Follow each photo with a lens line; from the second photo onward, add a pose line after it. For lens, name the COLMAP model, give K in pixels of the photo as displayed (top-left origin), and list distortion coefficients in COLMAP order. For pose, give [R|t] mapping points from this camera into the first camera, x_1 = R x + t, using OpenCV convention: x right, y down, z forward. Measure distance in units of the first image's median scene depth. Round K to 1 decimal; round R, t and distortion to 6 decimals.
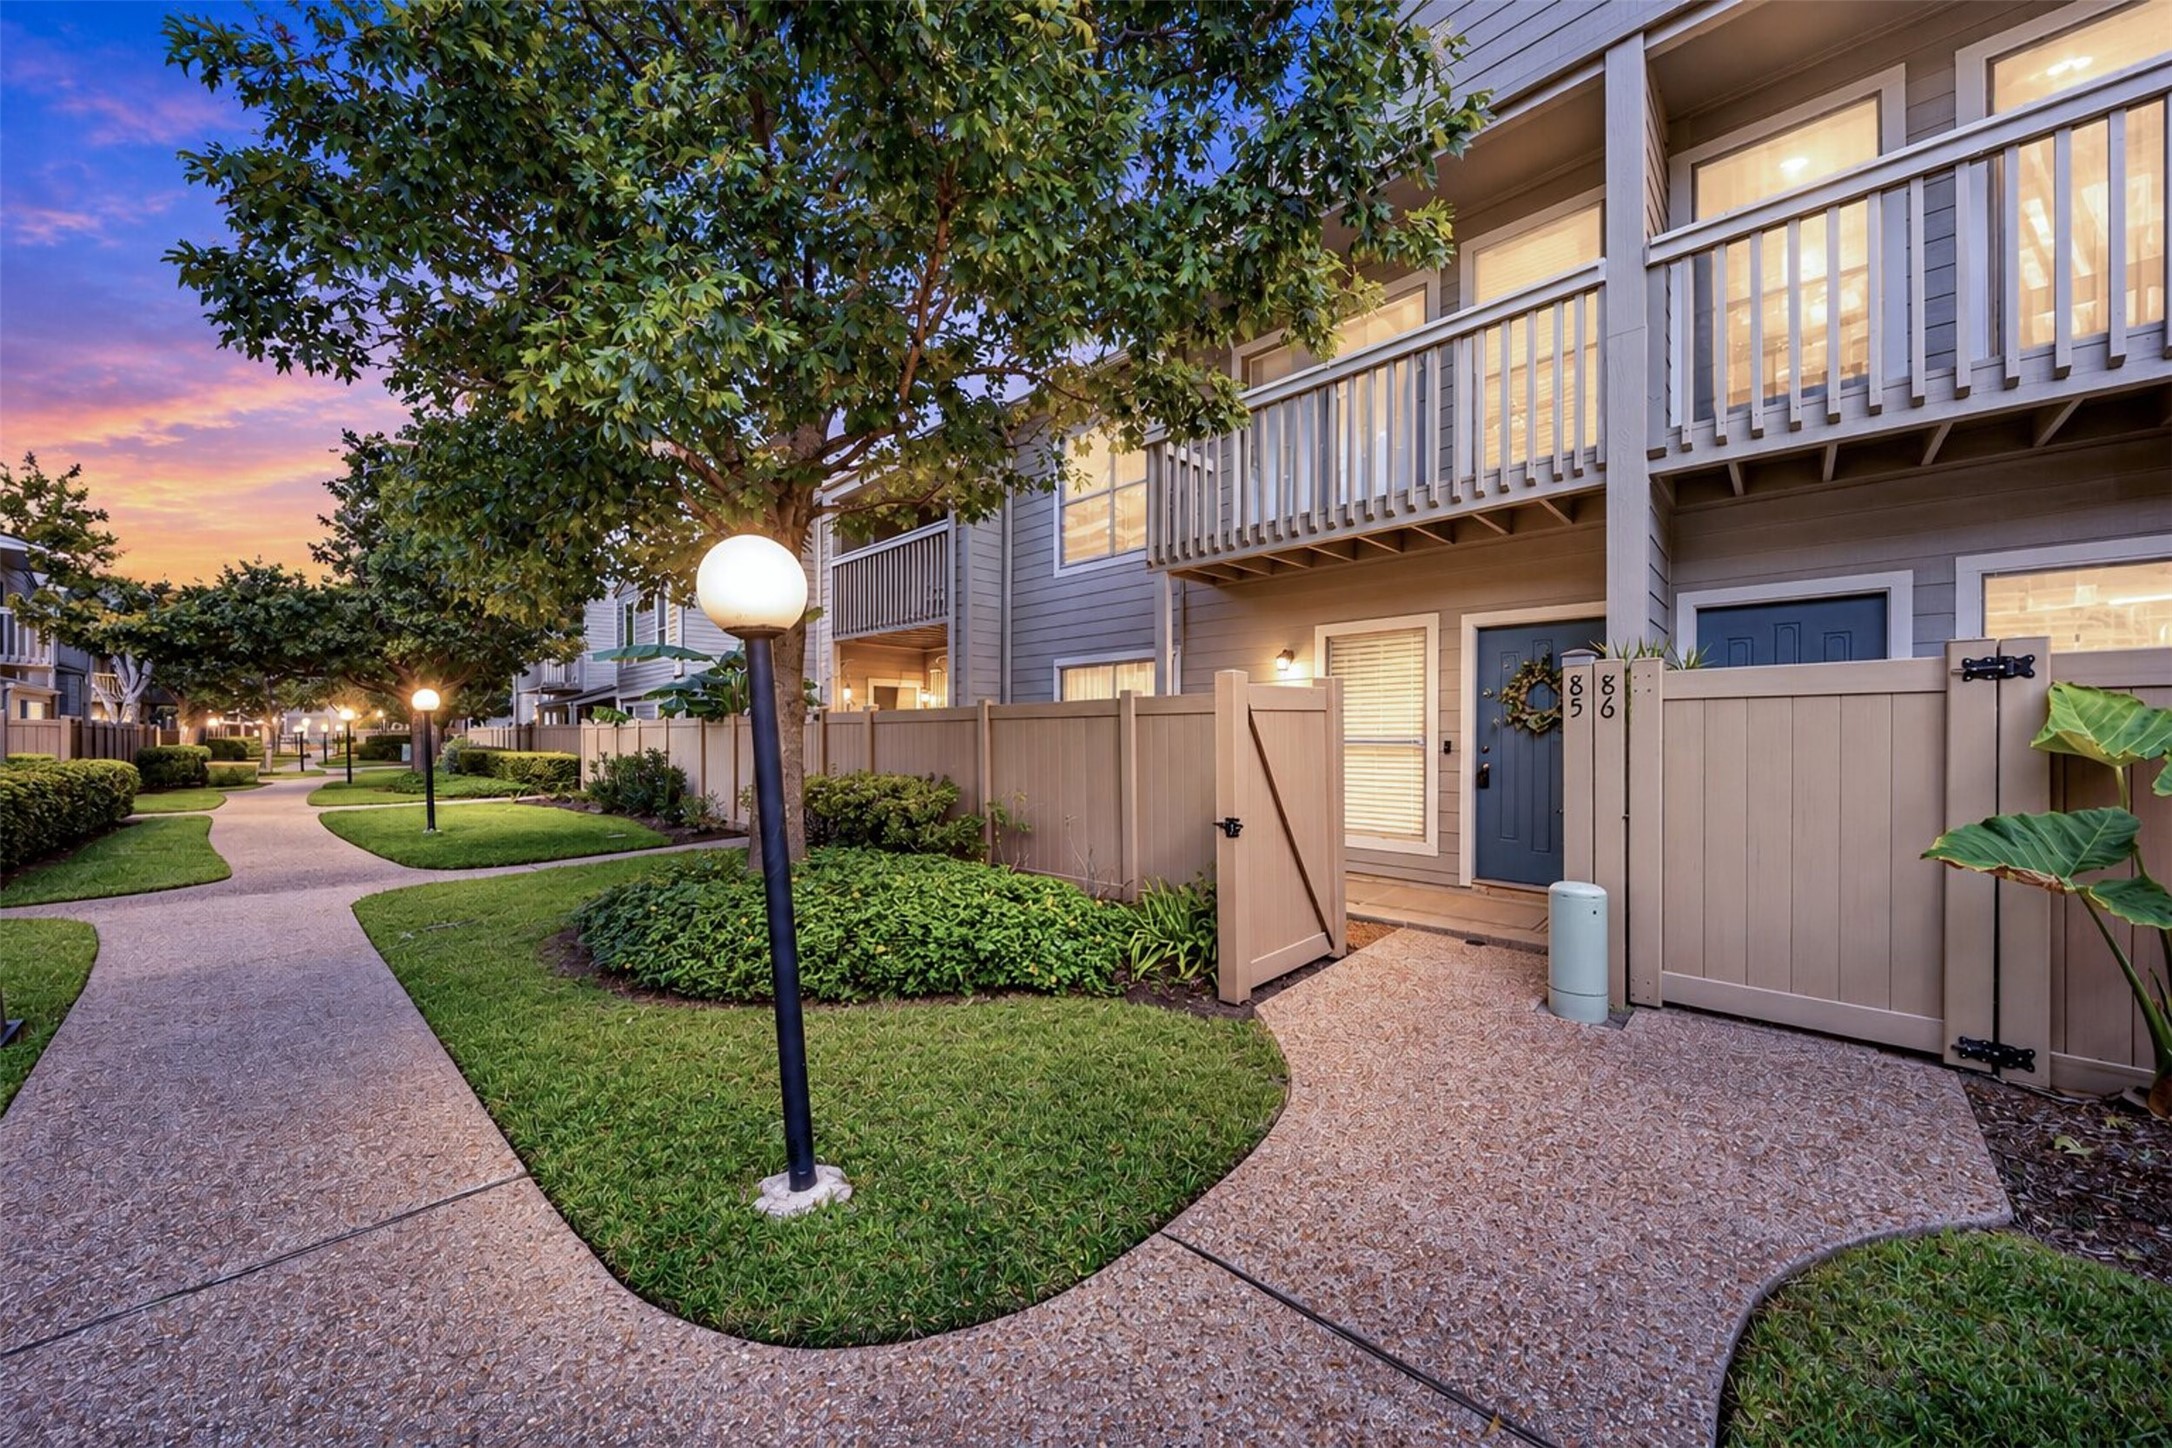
lens RADIAL K [[760.3, 0, 1095.0], [0, 760.3, 735.2], [0, 0, 1]] dist [-0.011292, -0.000832]
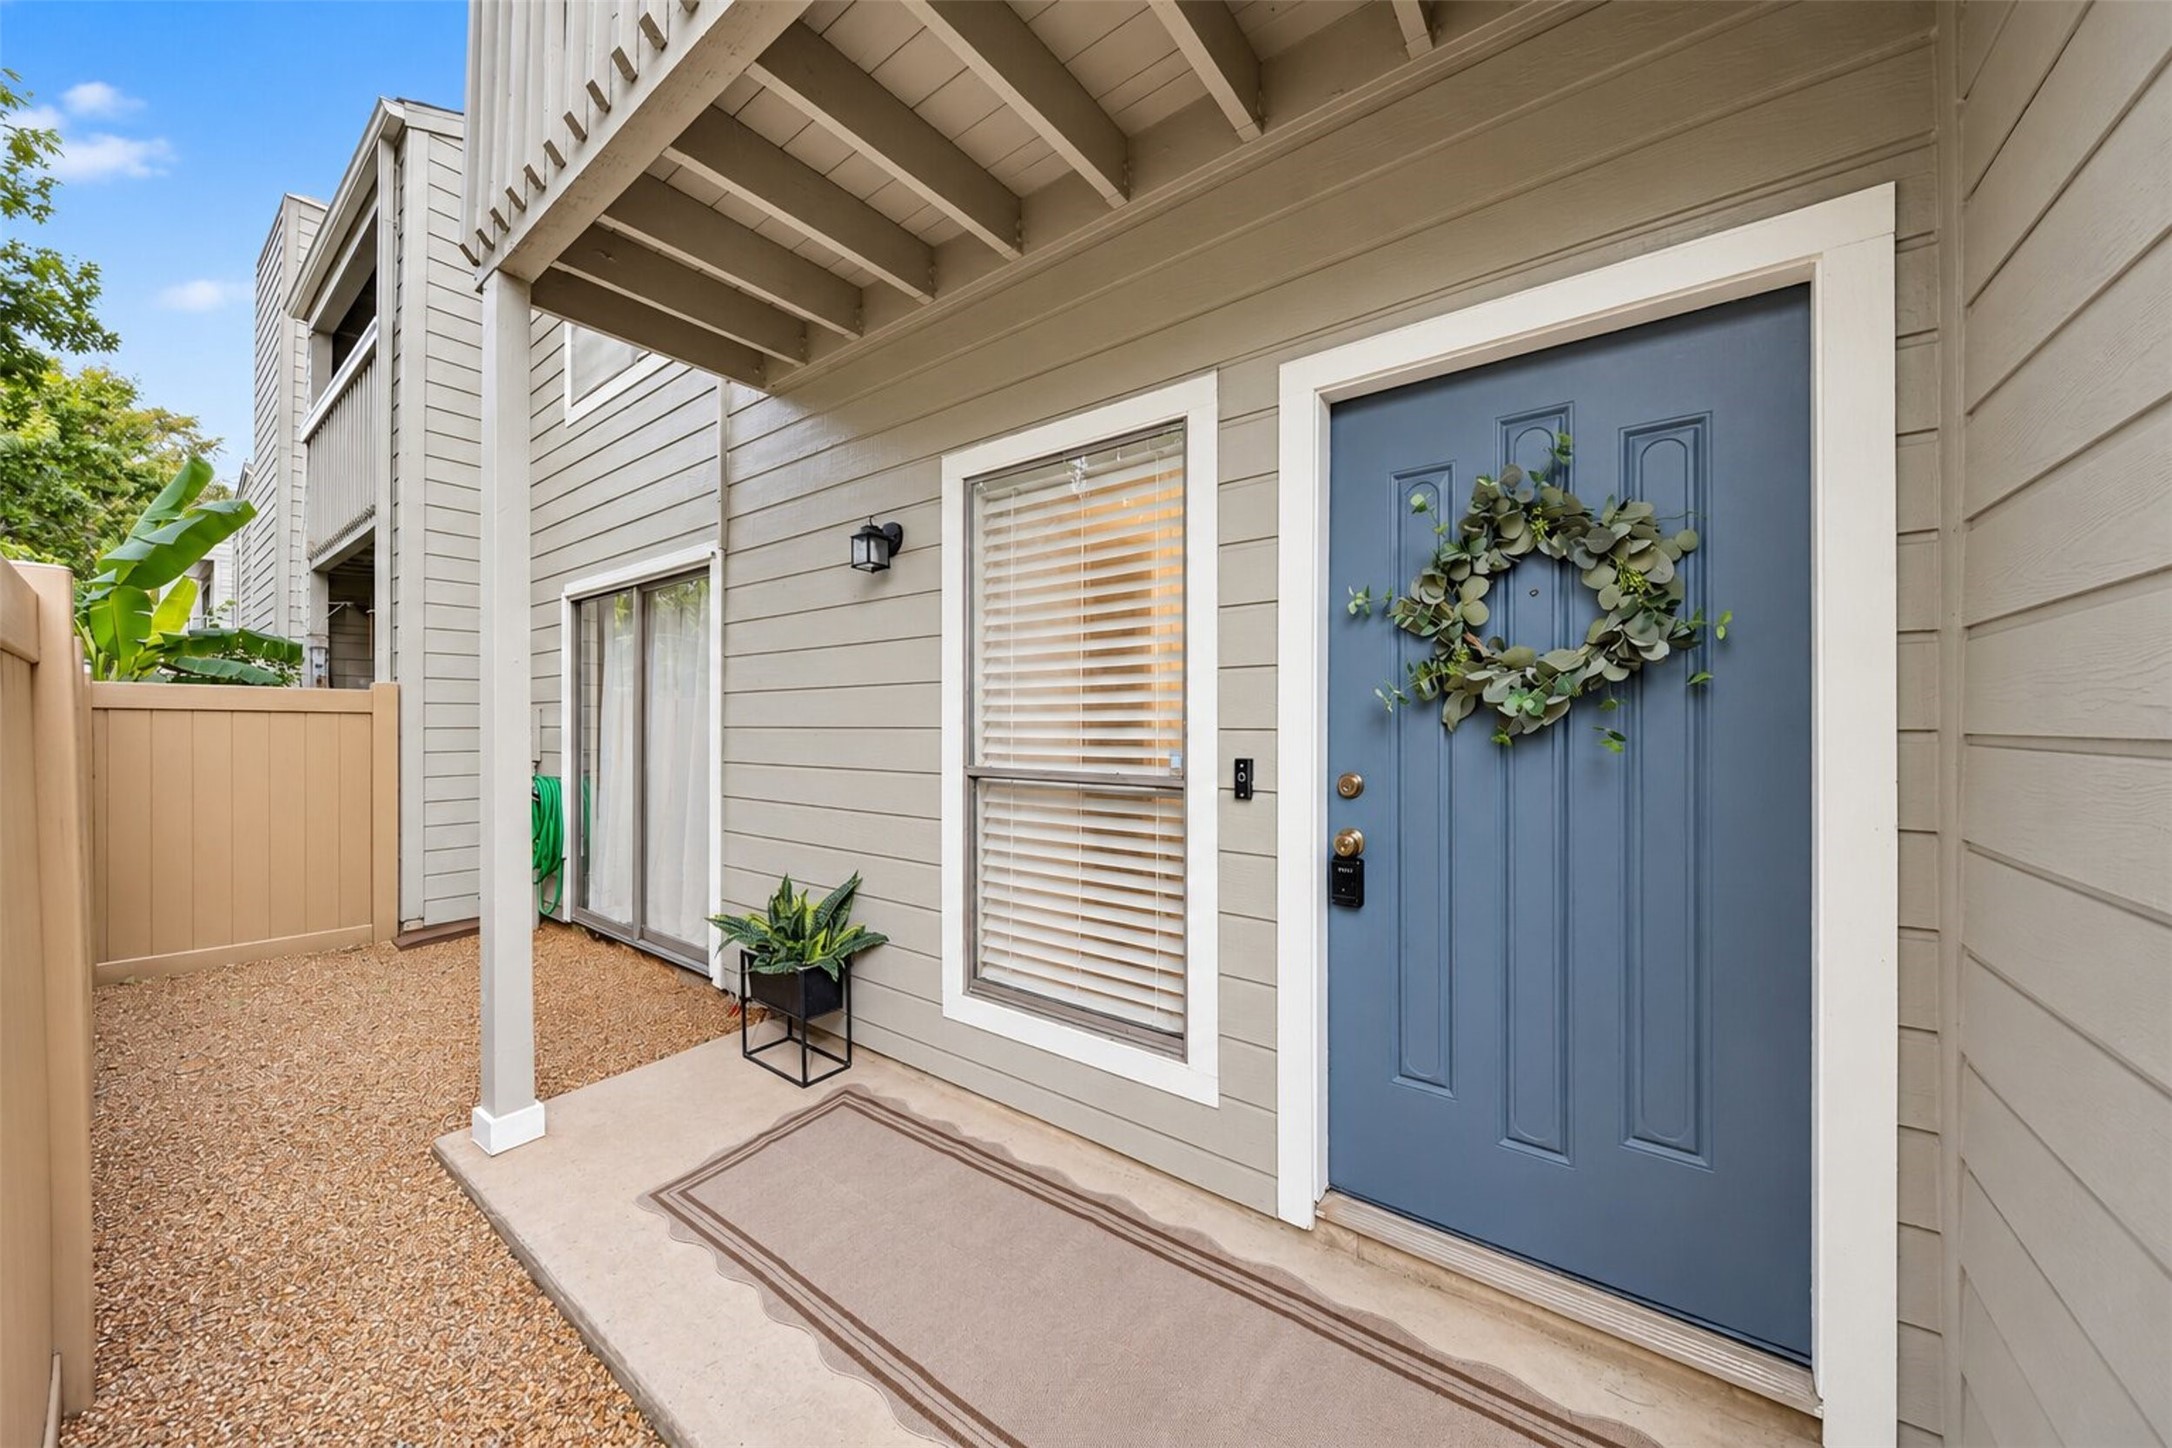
lens RADIAL K [[760.3, 0, 1079.0], [0, 760.3, 712.3], [0, 0, 1]] dist [-0.011292, -0.000832]
pose [[0.993592, -0.004634, 0.112934, 0.364733], [0.005069, 0.999981, -0.003559, -0.010917], [-0.112915, 0.004109, 0.993596, 0.696908]]
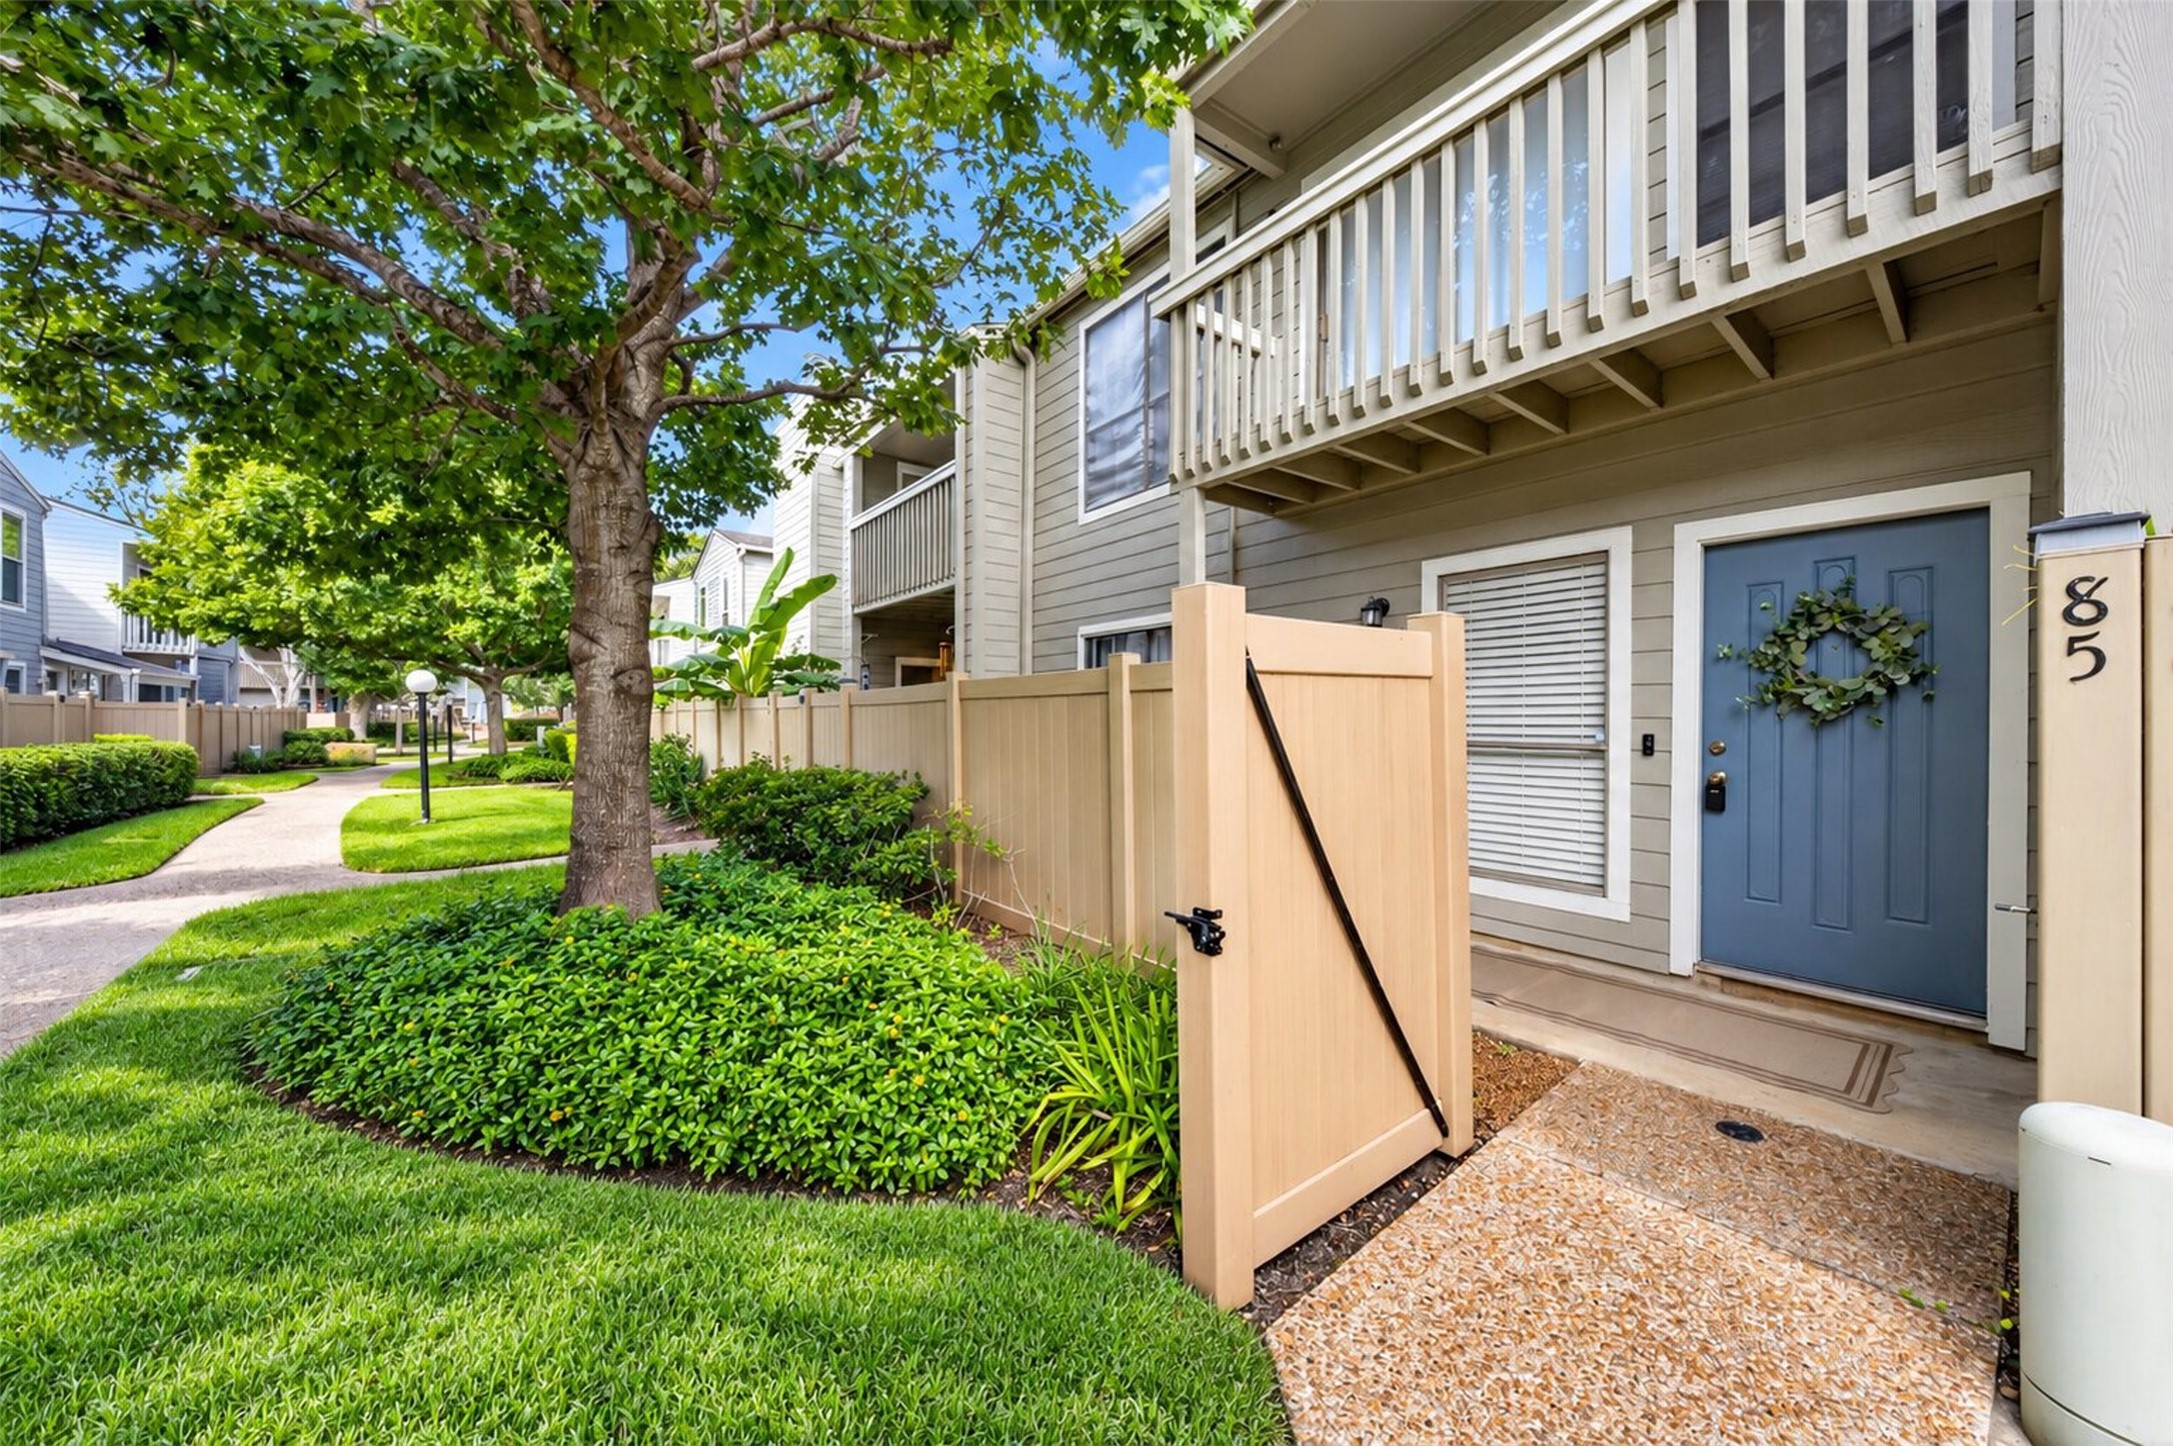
lens RADIAL K [[760.6, 0, 1072.4], [0, 760.6, 718.3], [0, 0, 1]] dist [-0.011292, -0.000832]
pose [[0.987005, 0.002788, -0.160665, 0.105903], [-0.003038, 0.999995, -0.001314, -0.002211], [0.160660, 0.001785, 0.987008, 0.329363]]
